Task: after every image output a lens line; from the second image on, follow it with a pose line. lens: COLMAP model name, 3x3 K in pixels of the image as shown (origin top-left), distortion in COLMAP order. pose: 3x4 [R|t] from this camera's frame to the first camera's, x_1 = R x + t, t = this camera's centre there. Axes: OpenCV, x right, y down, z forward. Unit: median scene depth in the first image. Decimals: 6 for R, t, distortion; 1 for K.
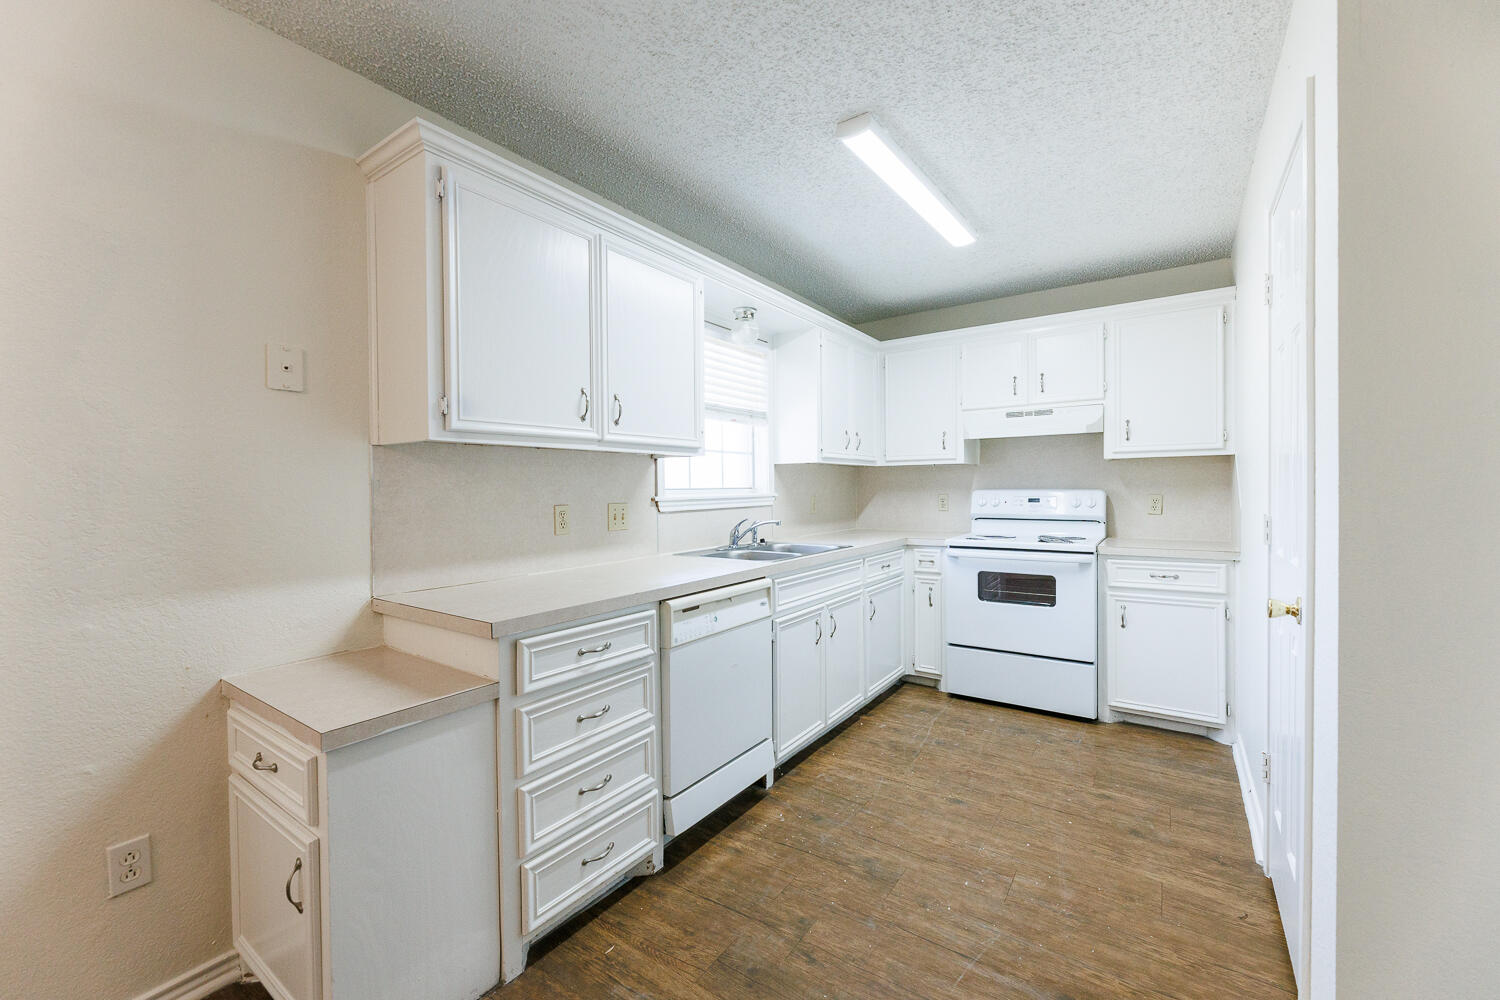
lens RADIAL K [[605.4, 0, 749.7], [0, 605.4, 495.4], [0, 0, 1]] dist [-0.003156, -0.000235]
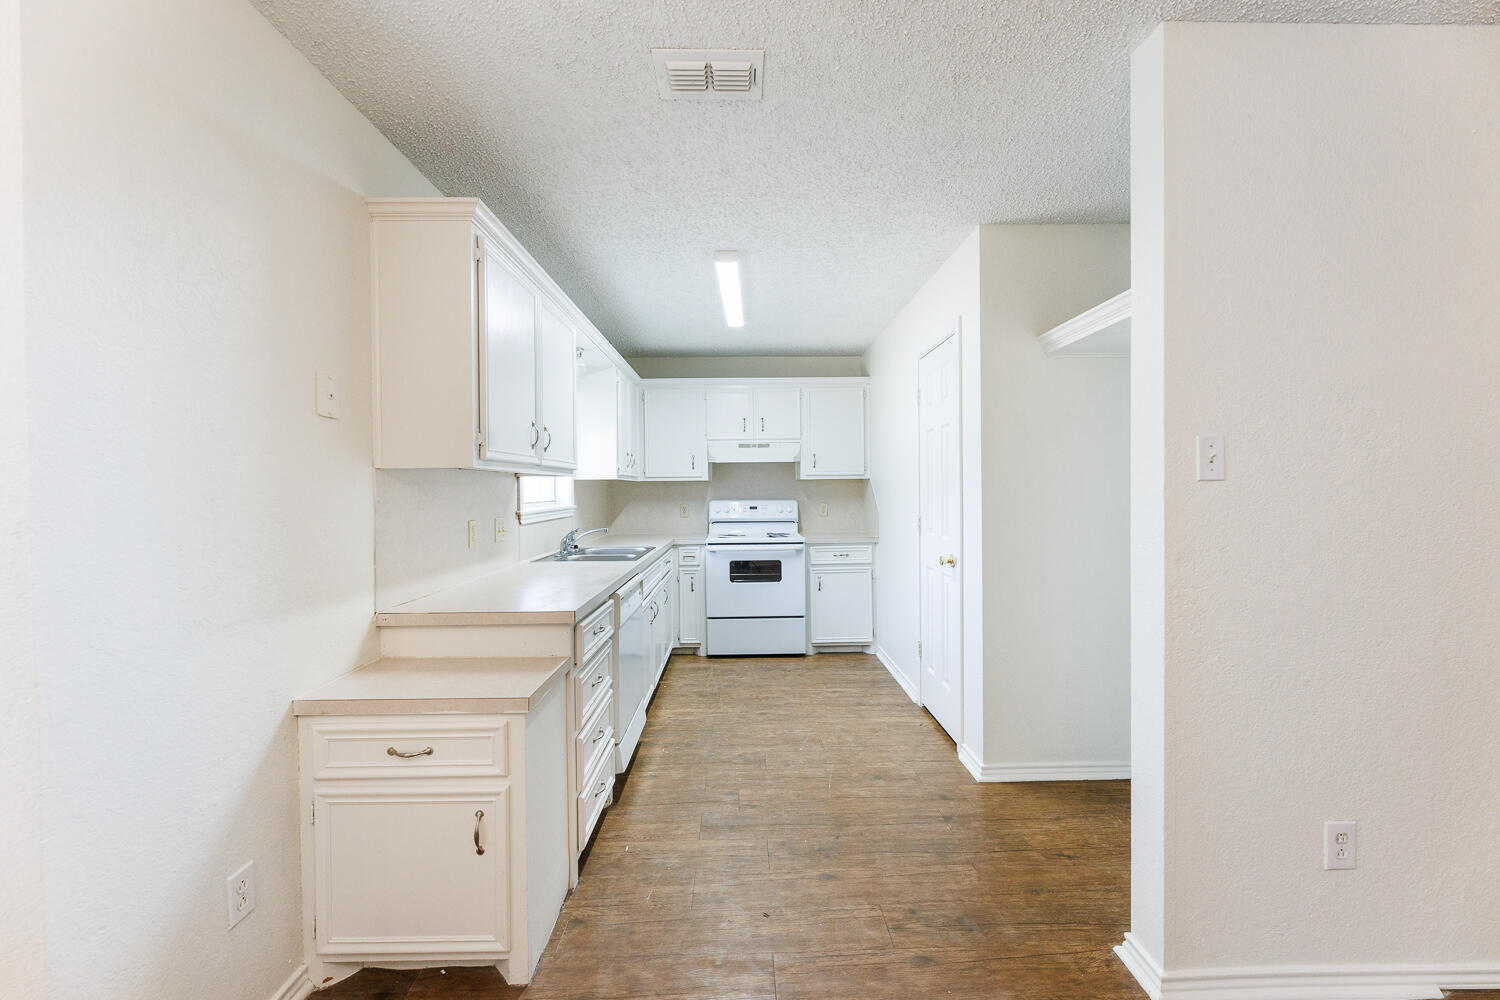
lens RADIAL K [[605.4, 0, 749.7], [0, 605.4, 495.4], [0, 0, 1]] dist [-0.003156, -0.000235]
pose [[0.809647, -0.003264, 0.586908, -0.594727], [0.008606, 0.999943, -0.006311, -0.020019], [-0.586854, 0.010161, 0.809629, -0.197020]]
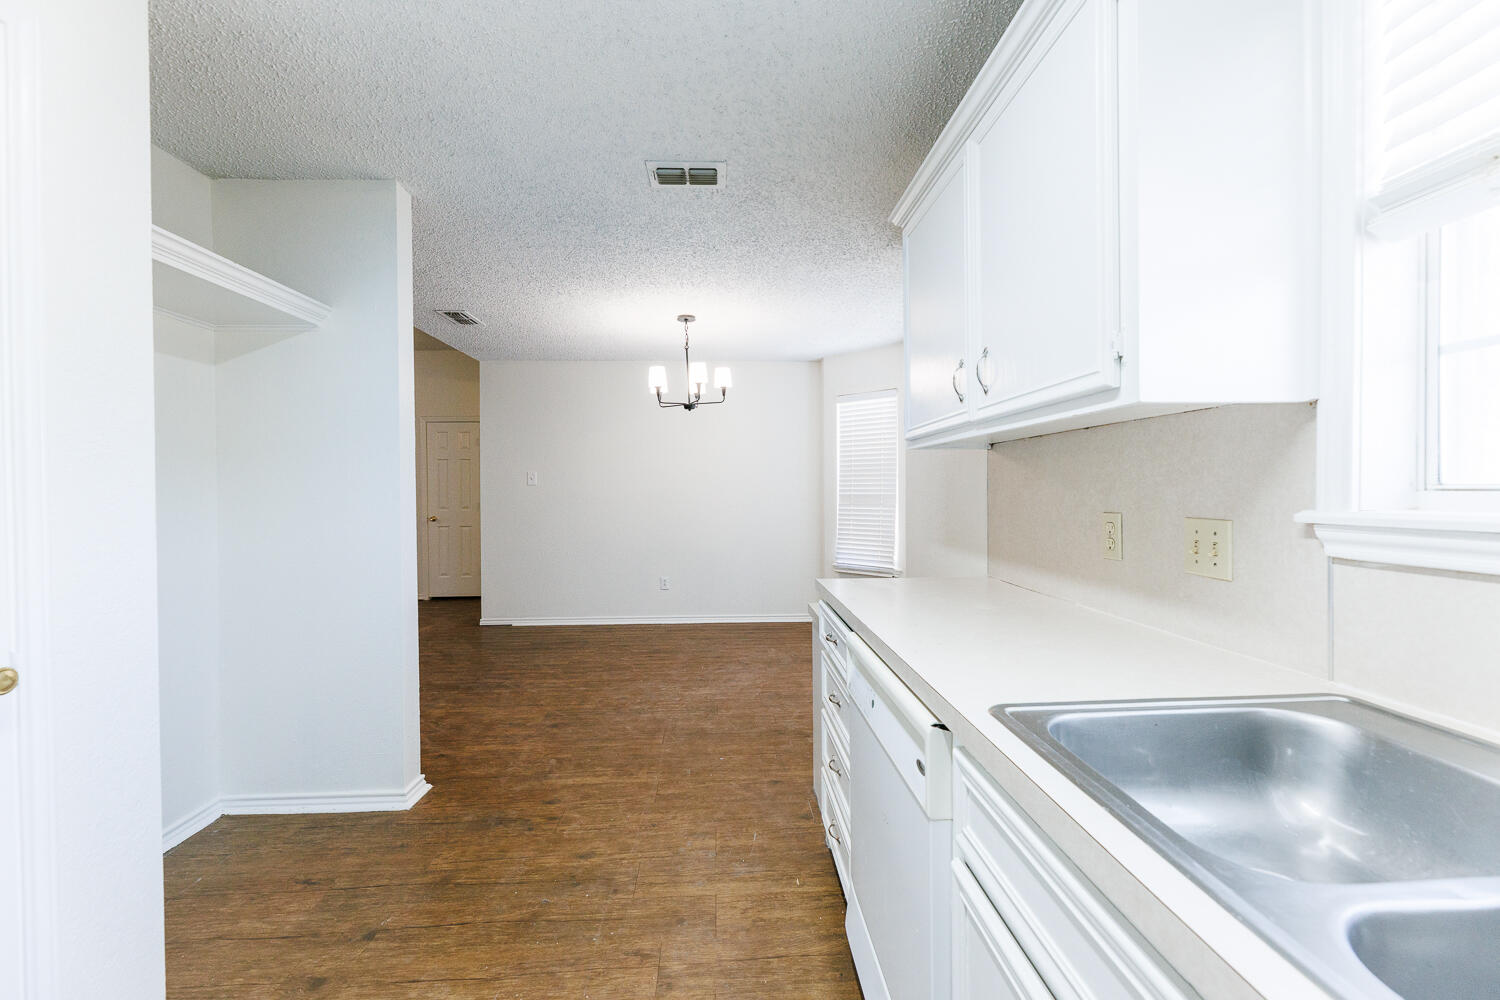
lens RADIAL K [[599.6, 0, 743.5], [0, 599.6, 497.1], [0, 0, 1]] dist [-0.000784, -0.000055]
pose [[-0.794034, 0.024307, -0.607387, 0.403512], [0.008039, 0.999533, 0.029492, -0.023679], [0.607820, 0.018535, -0.793859, 1.372994]]
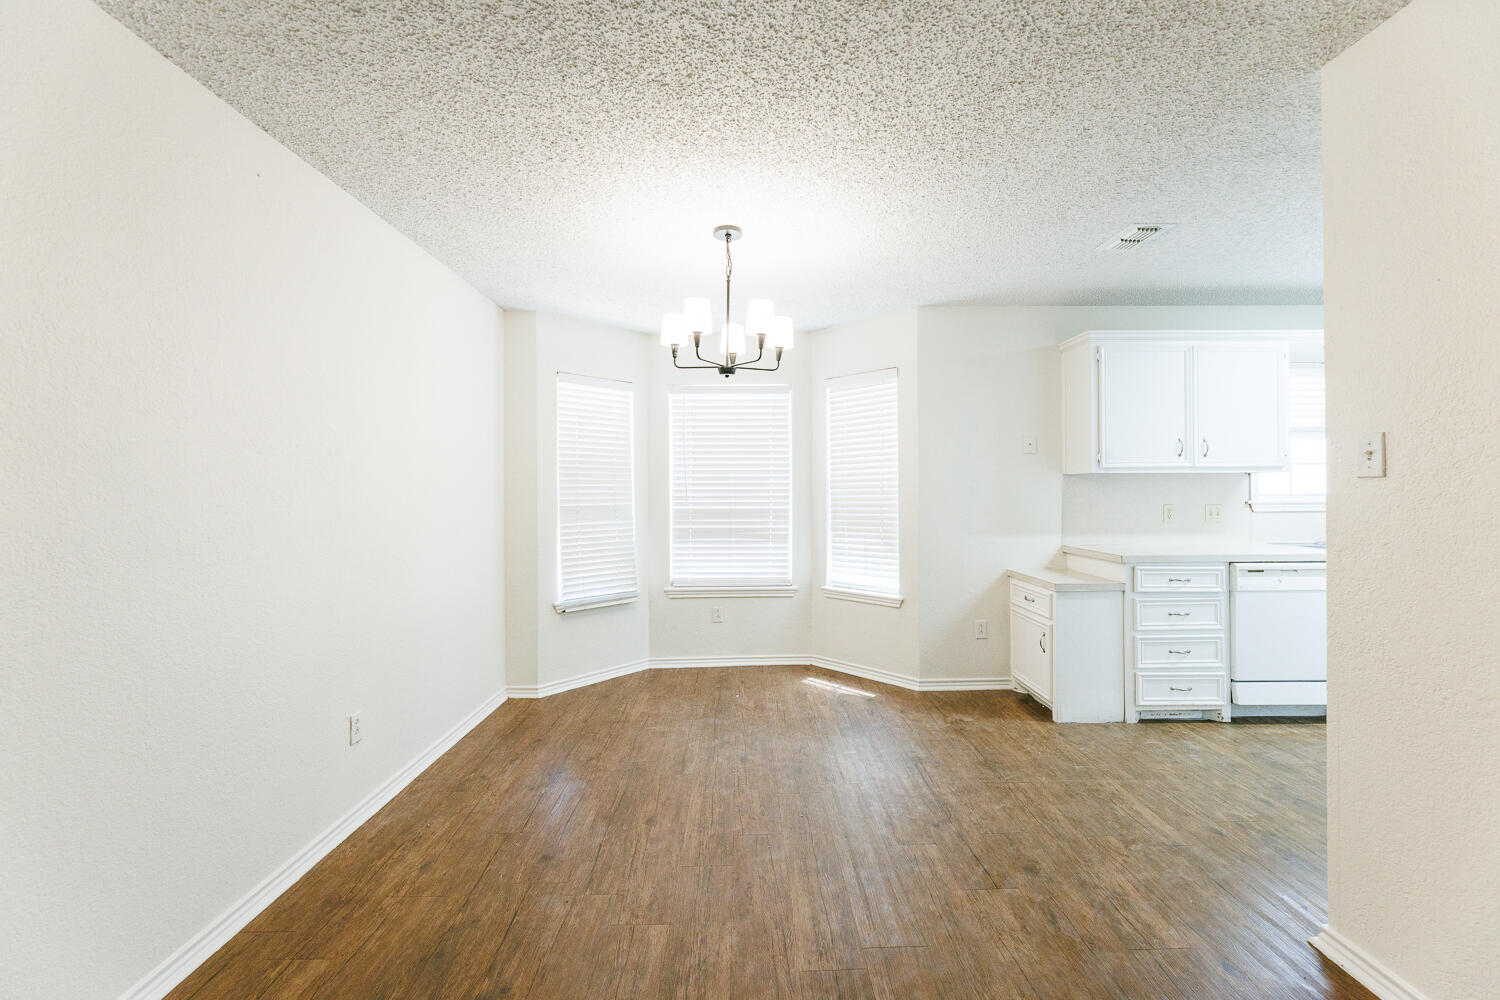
lens RADIAL K [[609.2, 0, 750.7], [0, 609.2, 488.9], [0, 0, 1]] dist [-0.001367, -0.000132]
pose [[0.579024, 0.004160, -0.815300, 0.414979], [-0.009758, 0.999951, -0.001828, -0.014246], [0.815252, 0.009014, 0.579036, -0.964491]]
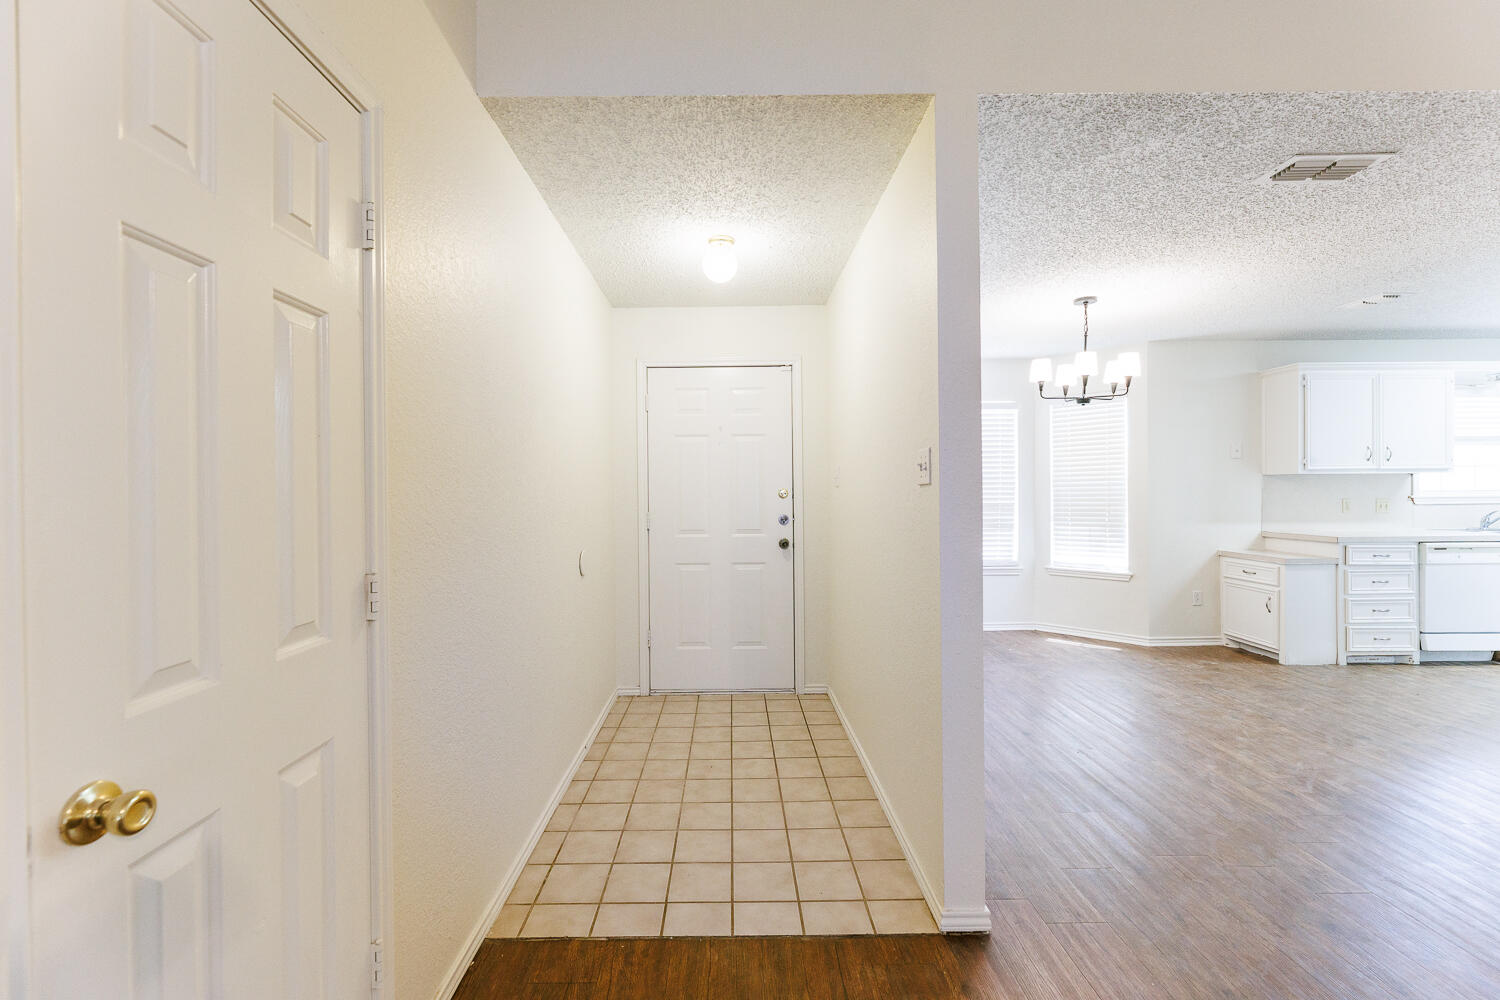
lens RADIAL K [[619.3, 0, 733.7], [0, 619.3, 492.3], [0, 0, 1]] dist [0.000695, 0.000689]
pose [[0.577890, 0.008937, -0.816066, 0.226807], [-0.008314, 0.999953, 0.005063, 0.000387], [0.816072, 0.003859, 0.577937, -2.111257]]
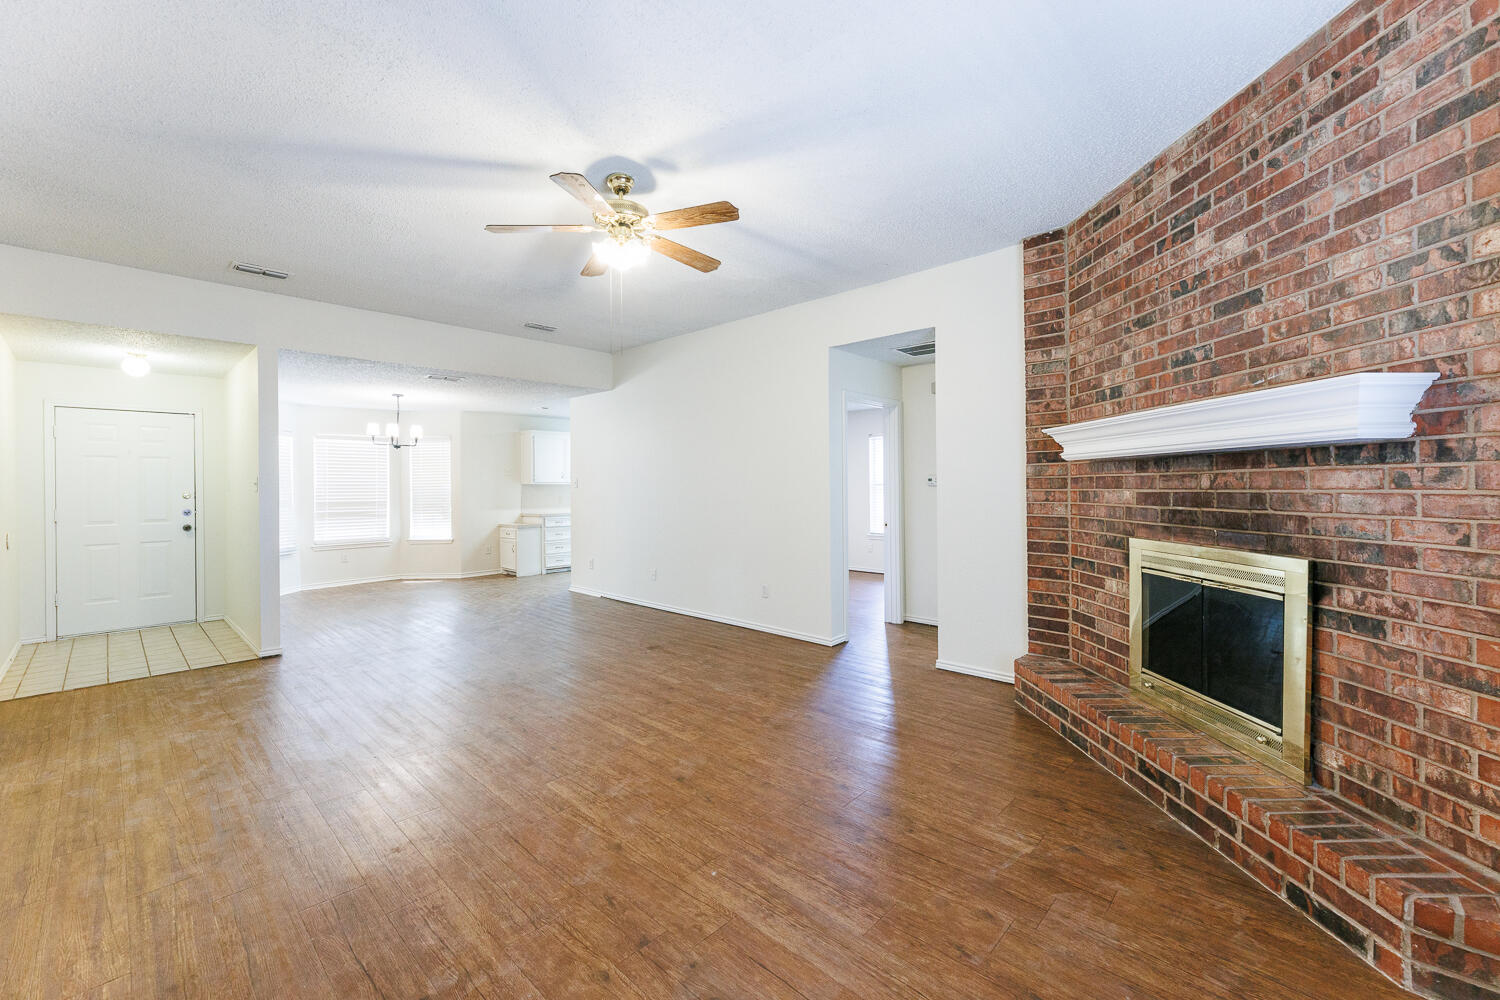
lens RADIAL K [[619.2, 0, 760.3], [0, 619.2, 490.6], [0, 0, 1]] dist [-0.000631, 0.000082]
pose [[0.989180, 0.002956, -0.146677, 1.861367], [-0.003896, 0.999974, -0.006117, -0.003393], [0.146655, 0.006622, 0.989166, -3.373765]]
